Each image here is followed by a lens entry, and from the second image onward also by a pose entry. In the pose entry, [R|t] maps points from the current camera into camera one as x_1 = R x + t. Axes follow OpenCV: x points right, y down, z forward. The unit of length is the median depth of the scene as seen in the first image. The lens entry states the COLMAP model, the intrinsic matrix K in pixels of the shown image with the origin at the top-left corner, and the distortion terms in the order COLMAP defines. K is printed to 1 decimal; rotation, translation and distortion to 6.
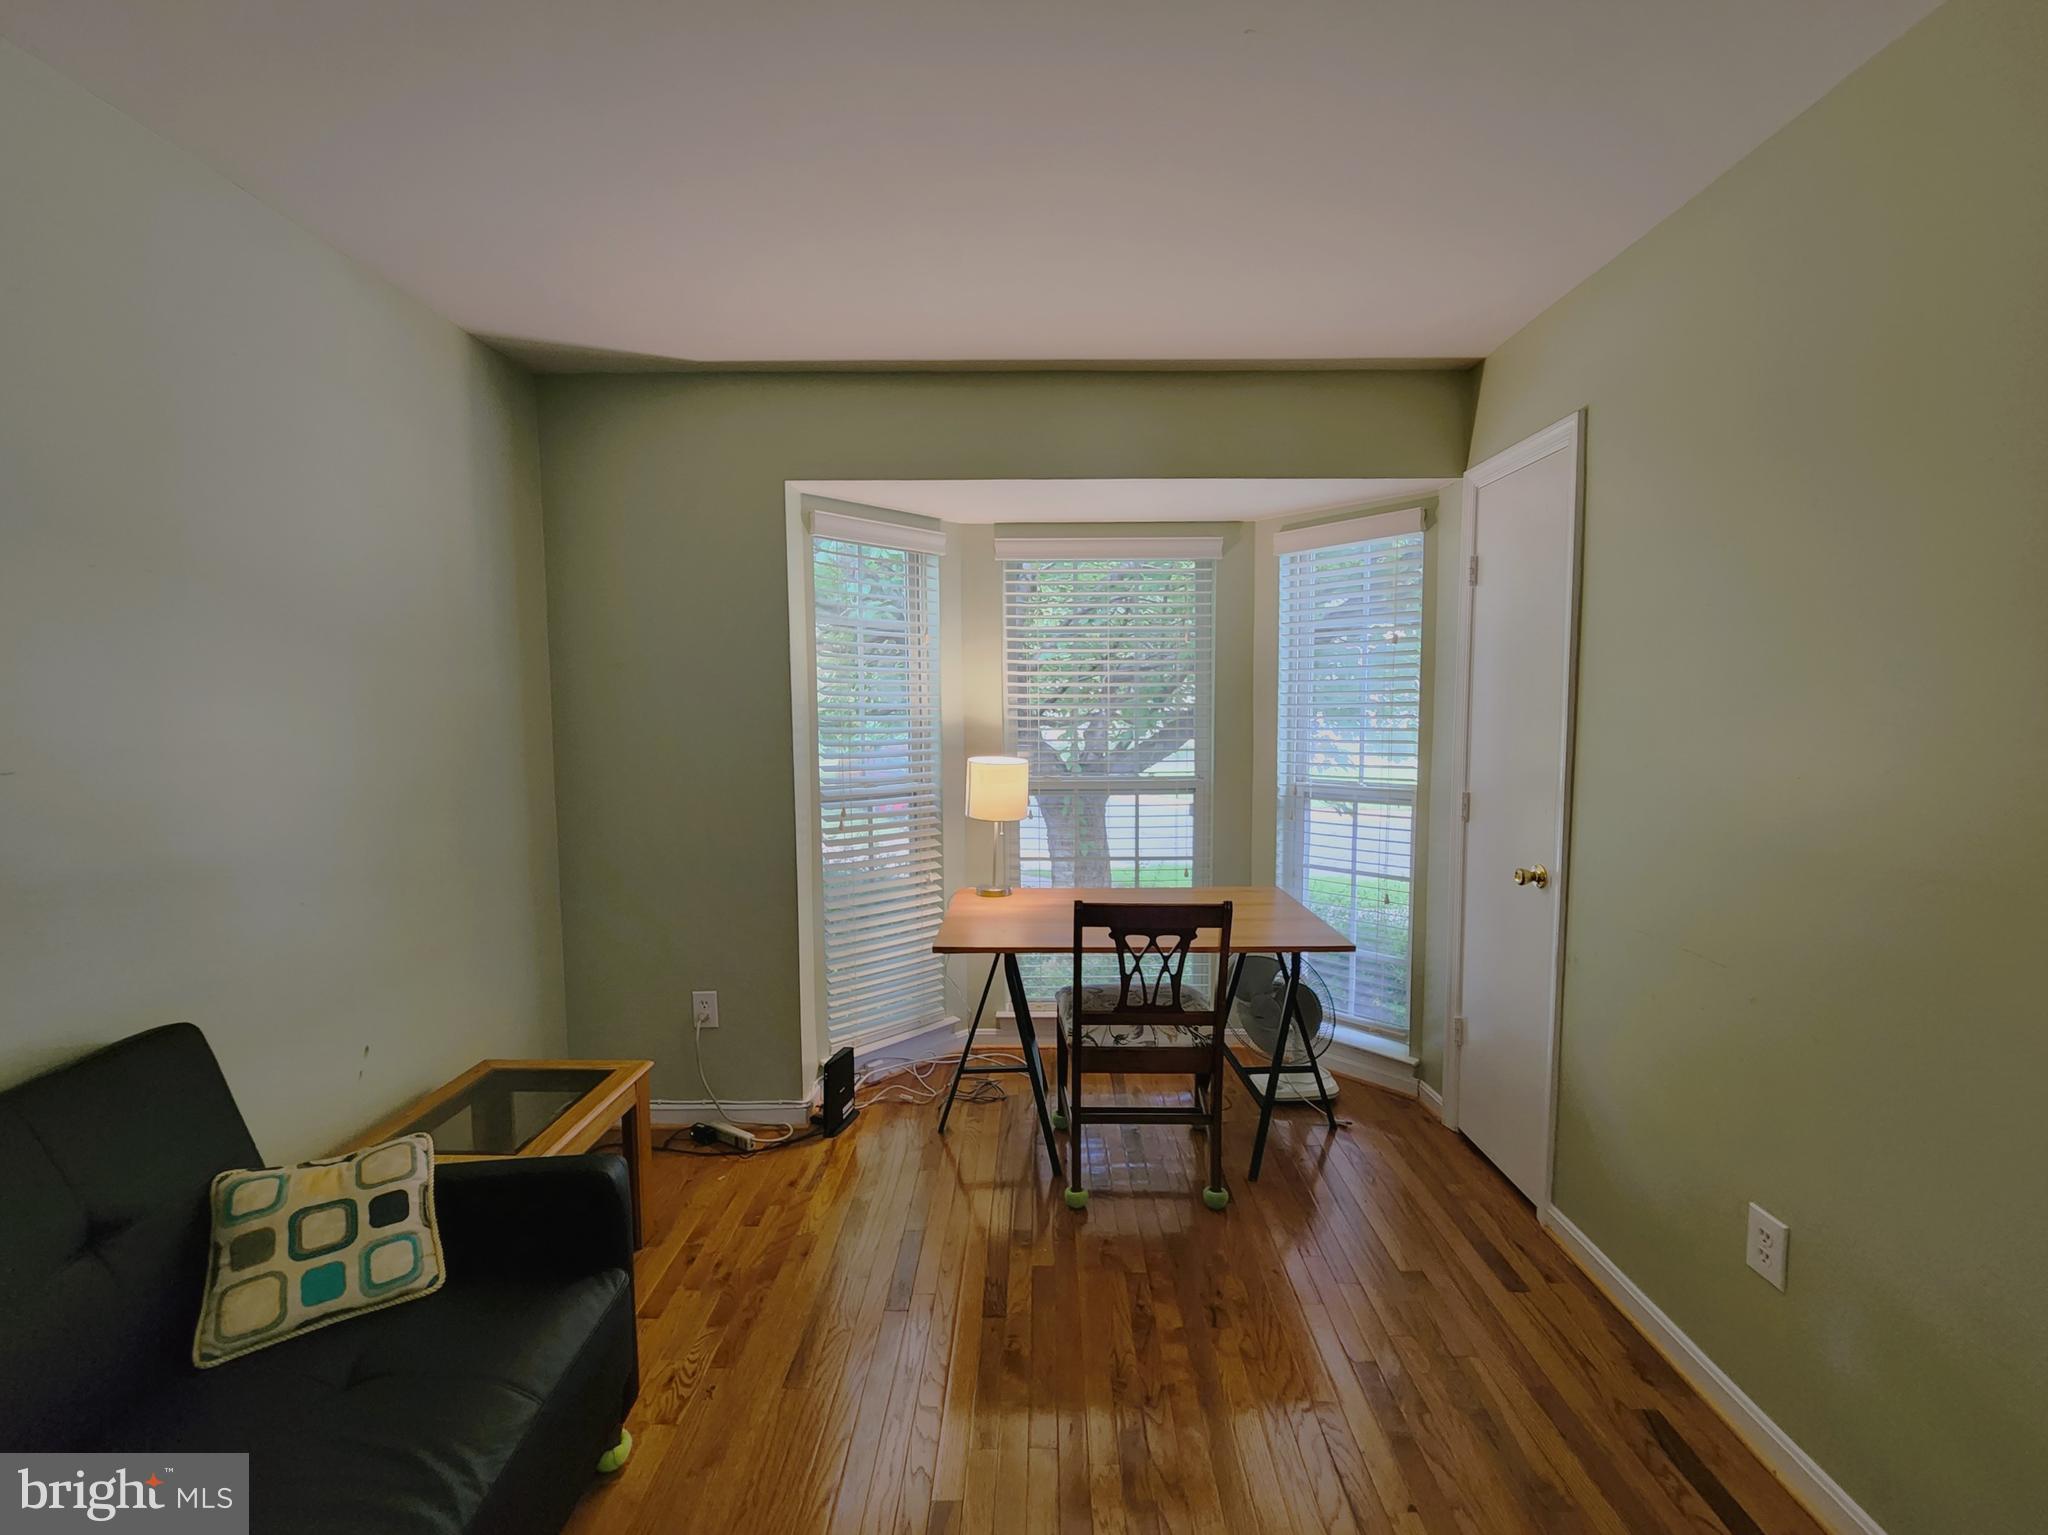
lens RADIAL K [[839.3, 0, 1036.2], [0, 839.3, 766.8], [0, 0, 1]] dist [-0.001976, -0.000156]
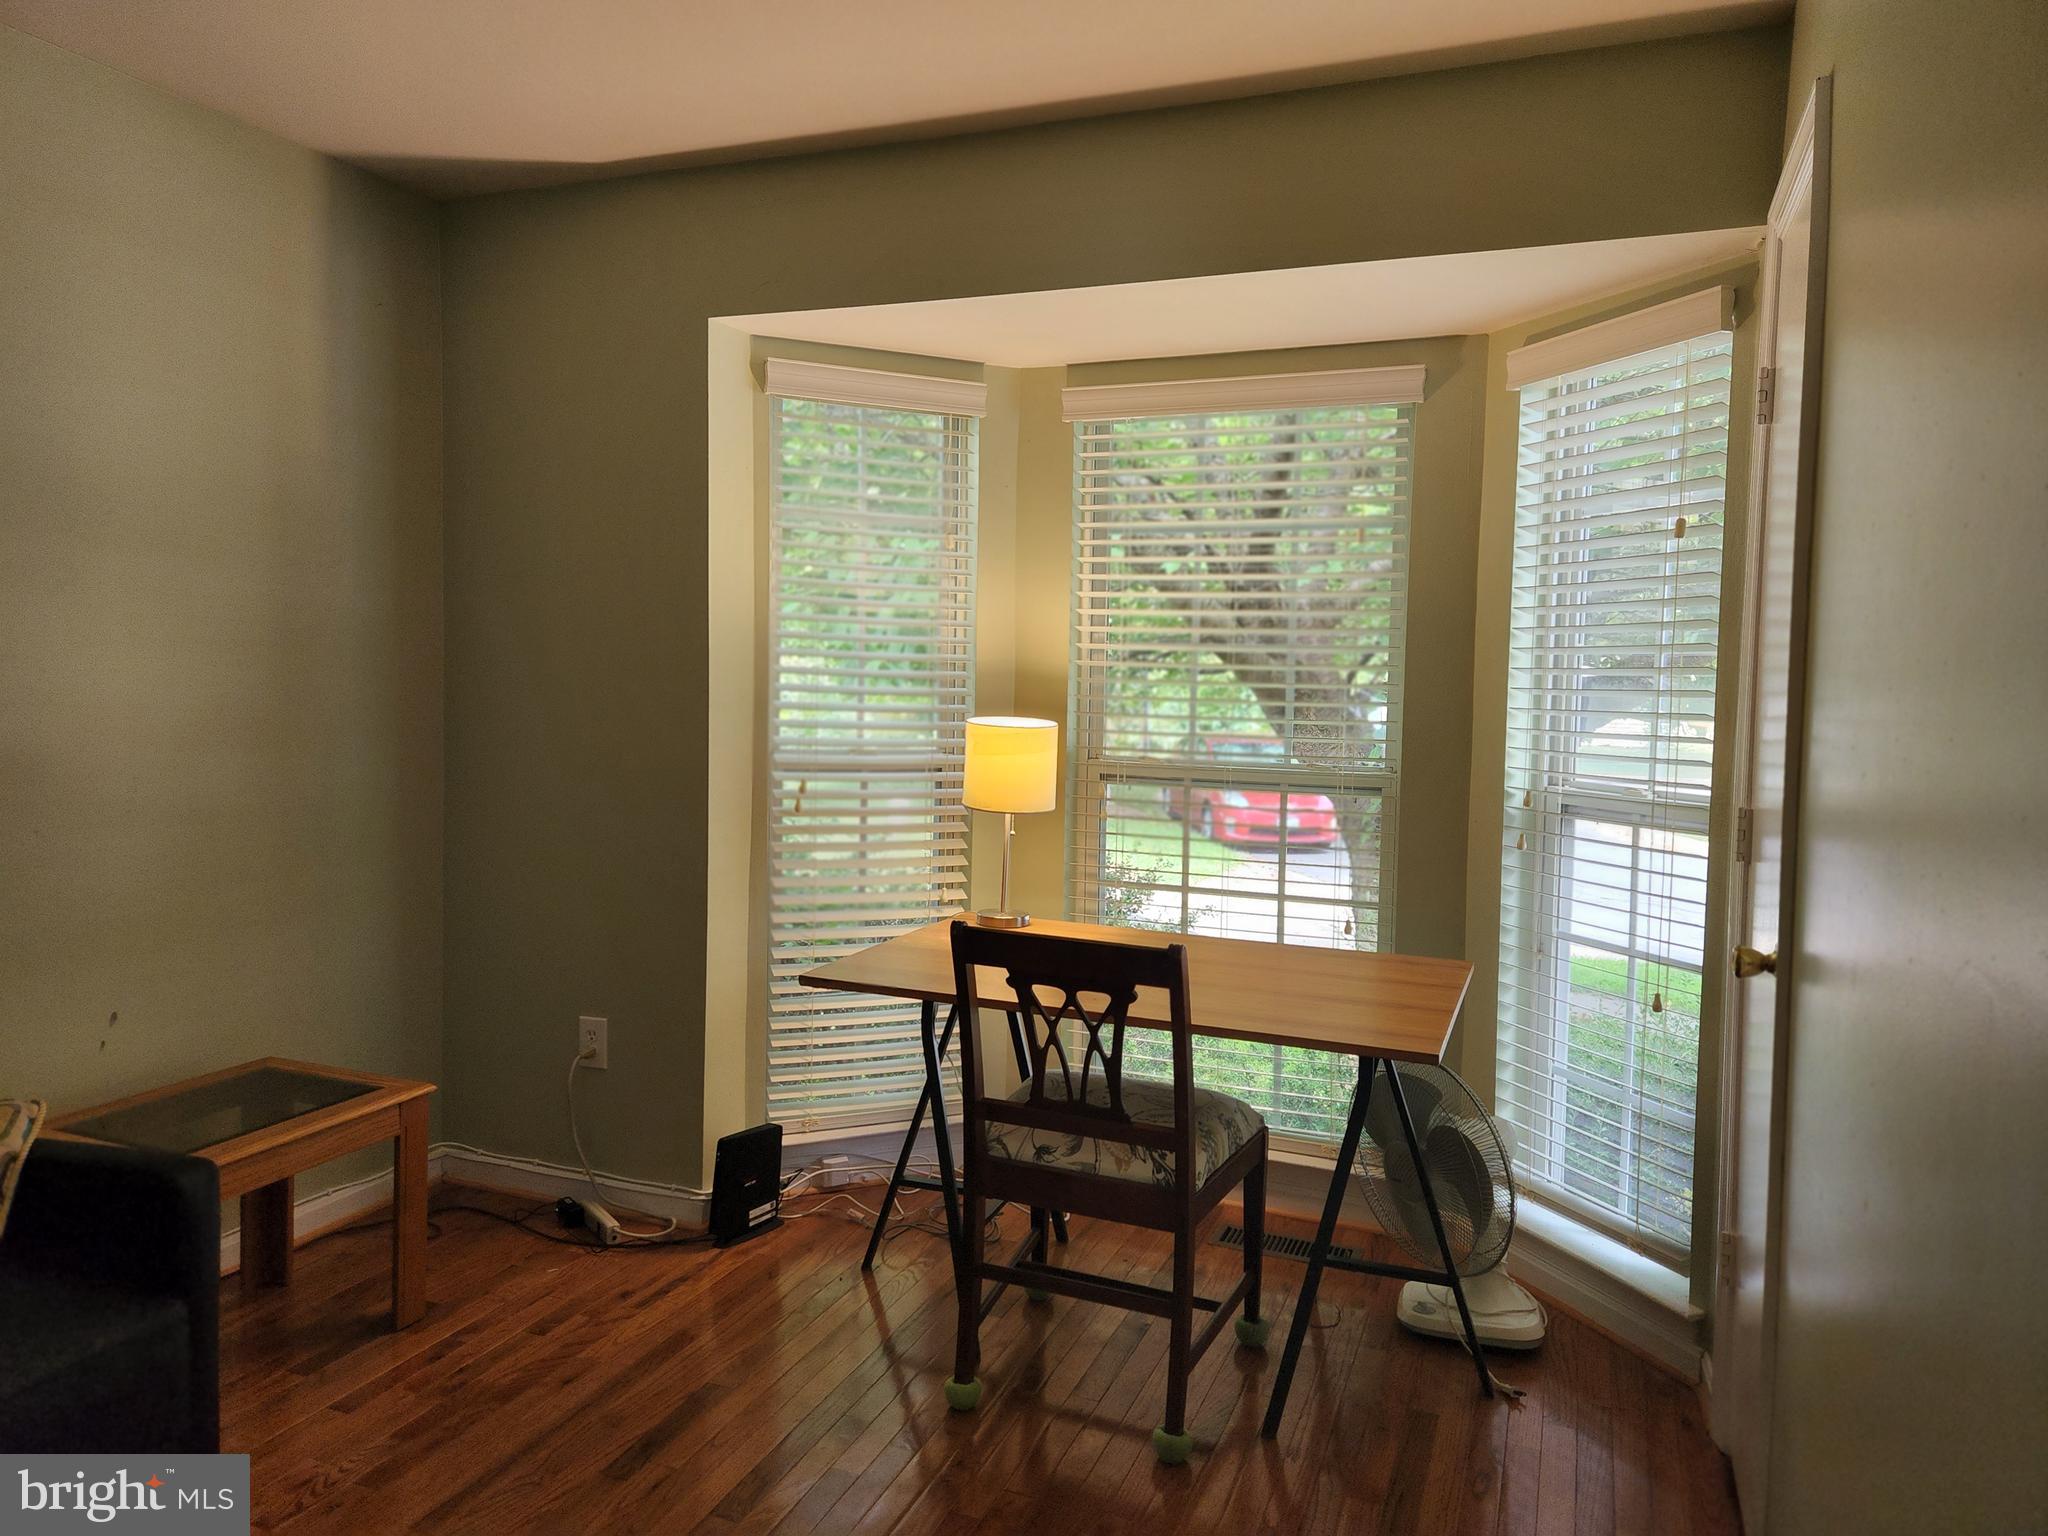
lens RADIAL K [[1335.5, 0, 1024.7], [0, 1335.5, 734.4], [0, 0, 1]] dist [0.091481, -0.066053]
pose [[0.932475, 0.043340, -0.358625, 0.363941], [-0.053155, 0.998432, -0.017549, 0.021185], [0.357302, 0.035427, 0.933317, 0.022651]]
